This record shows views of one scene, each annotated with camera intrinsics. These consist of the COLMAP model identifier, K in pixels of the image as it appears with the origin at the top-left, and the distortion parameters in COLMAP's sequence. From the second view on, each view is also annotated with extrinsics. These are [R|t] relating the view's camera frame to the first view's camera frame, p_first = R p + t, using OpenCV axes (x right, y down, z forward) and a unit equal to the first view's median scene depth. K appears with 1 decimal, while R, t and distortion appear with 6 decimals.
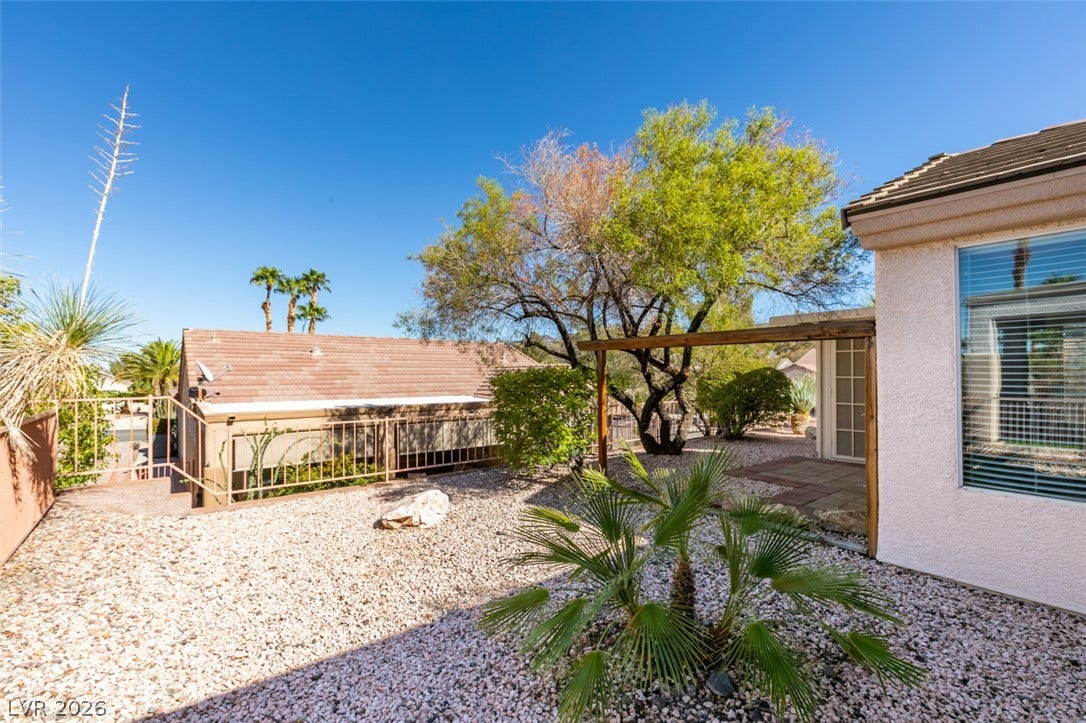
lens RADIAL K [[487.2, 0, 543.9], [0, 487.2, 366.6], [0, 0, 1]] dist [-0.001274, -0.000543]
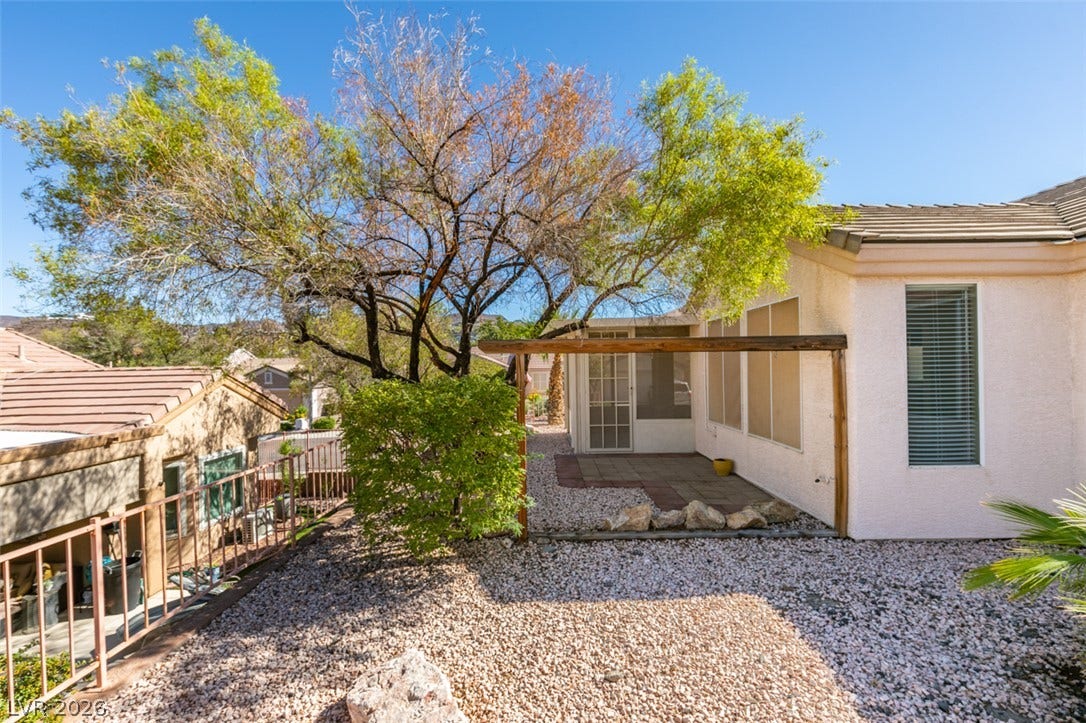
lens RADIAL K [[487.2, 0, 543.9], [0, 487.2, 366.6], [0, 0, 1]] dist [-0.001274, -0.000543]
pose [[0.630238, -0.010693, 0.776328, -0.322915], [0.003991, 0.999937, 0.010532, -0.016641], [-0.776392, -0.003539, 0.630241, 0.388862]]
